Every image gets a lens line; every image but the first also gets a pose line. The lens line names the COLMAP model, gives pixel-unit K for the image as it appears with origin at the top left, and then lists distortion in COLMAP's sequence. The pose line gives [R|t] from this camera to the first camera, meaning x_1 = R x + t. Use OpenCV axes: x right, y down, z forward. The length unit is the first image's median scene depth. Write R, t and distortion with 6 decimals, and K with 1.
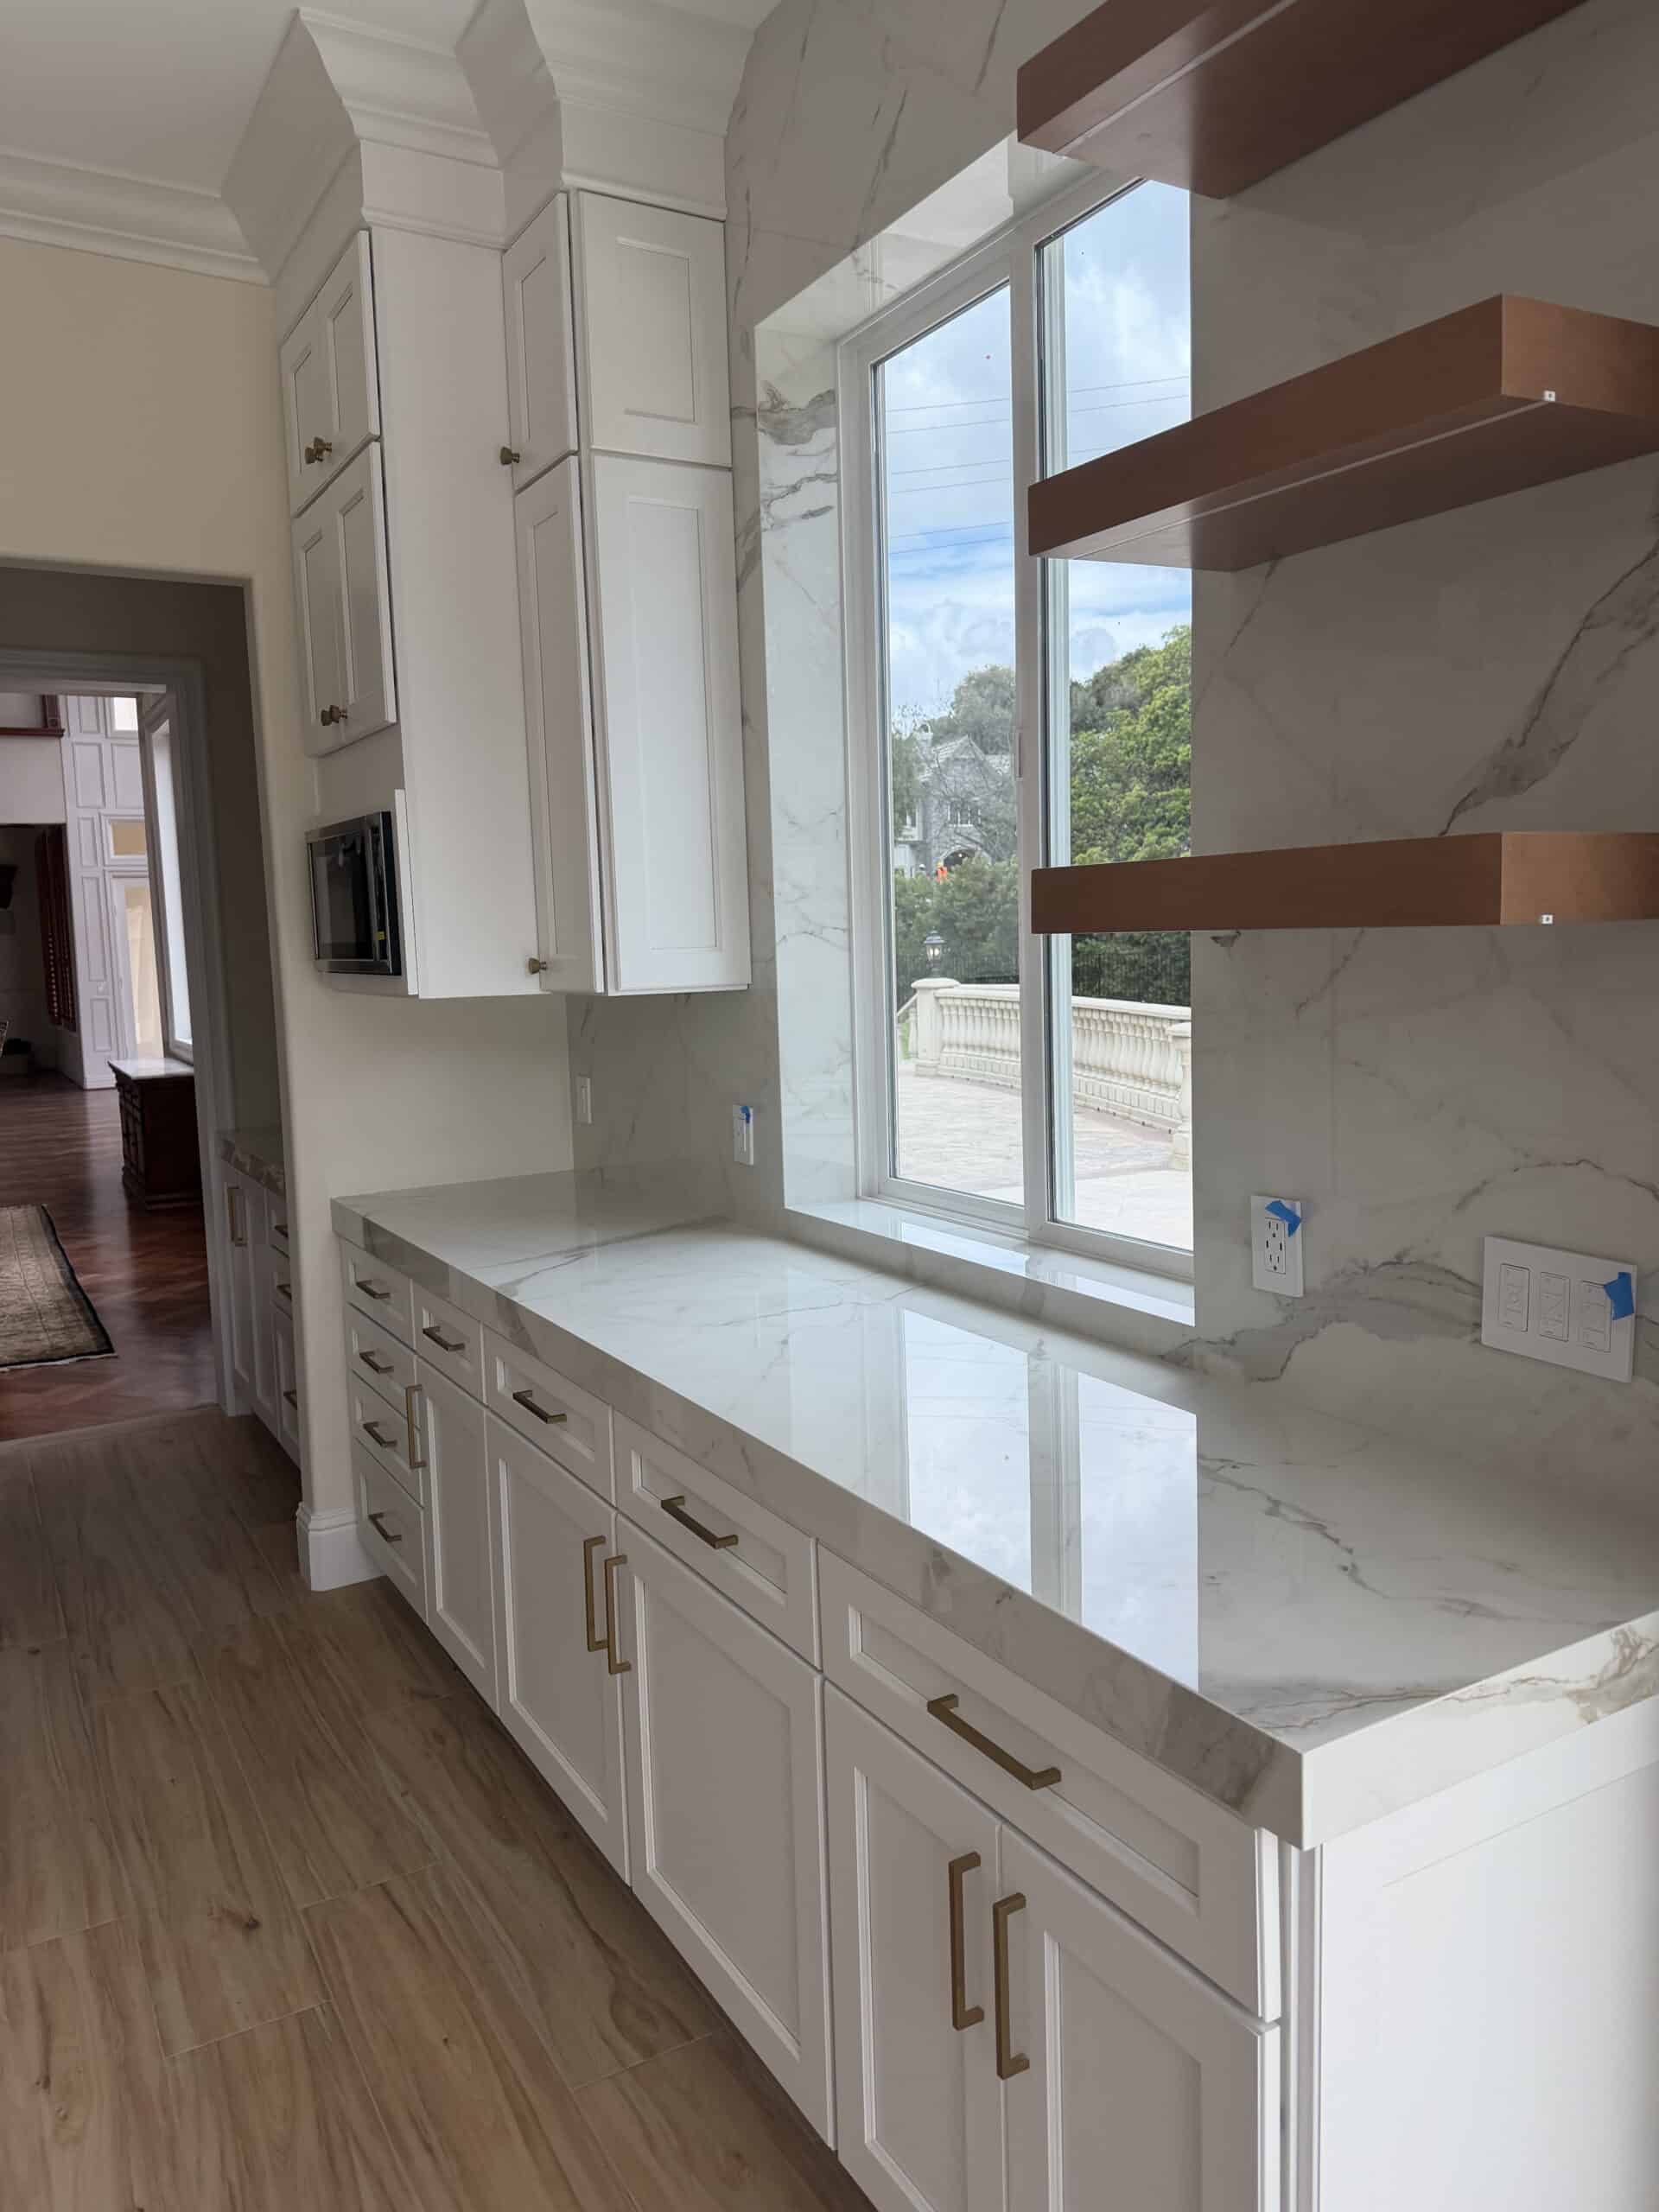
lens RADIAL K [[1511.1, 0, 821.8], [0, 1511.1, 1101.1], [0, 0, 1]] dist [0.080304, -0.103520]
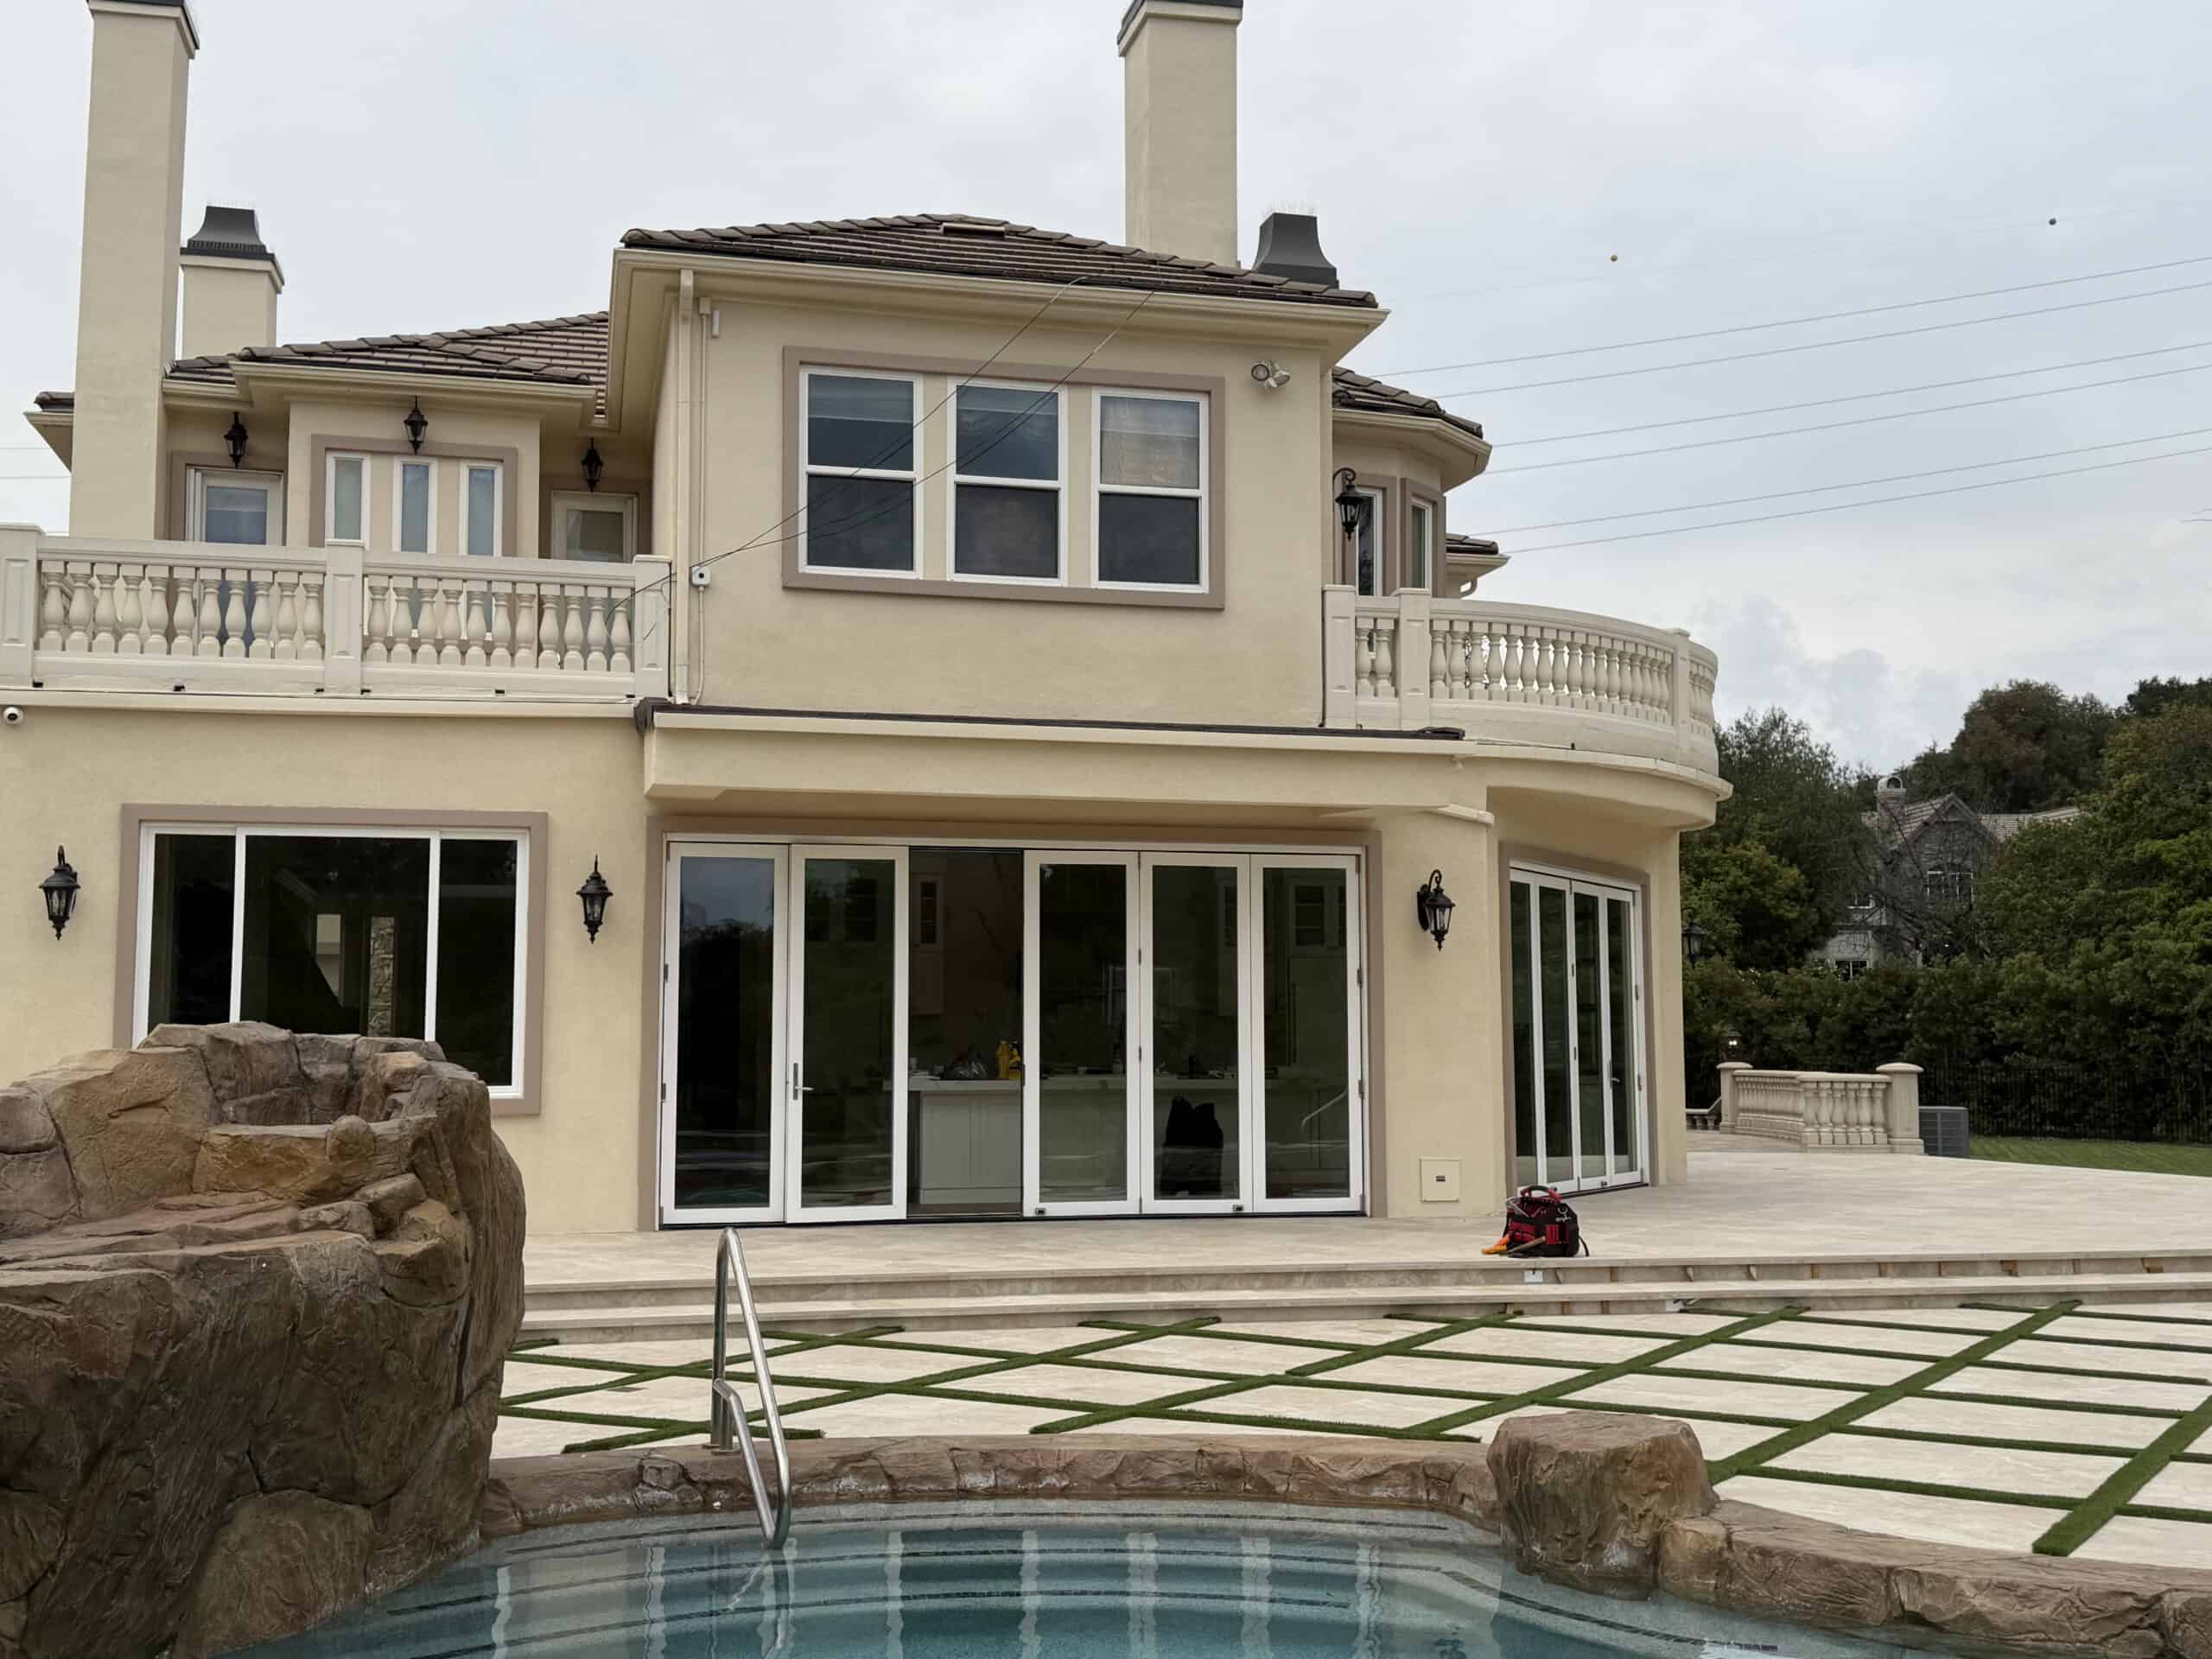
lens RADIAL K [[2435.8, 0, 1106.0], [0, 2435.8, 829.5], [0, 0, 1]] dist [0.136910, 0.004035]
pose [[0.960595, 0.003219, -0.277934, 0.058570], [-0.057504, 0.980601, -0.187391, 0.065090], [0.271939, 0.195990, 0.942145, -0.517417]]
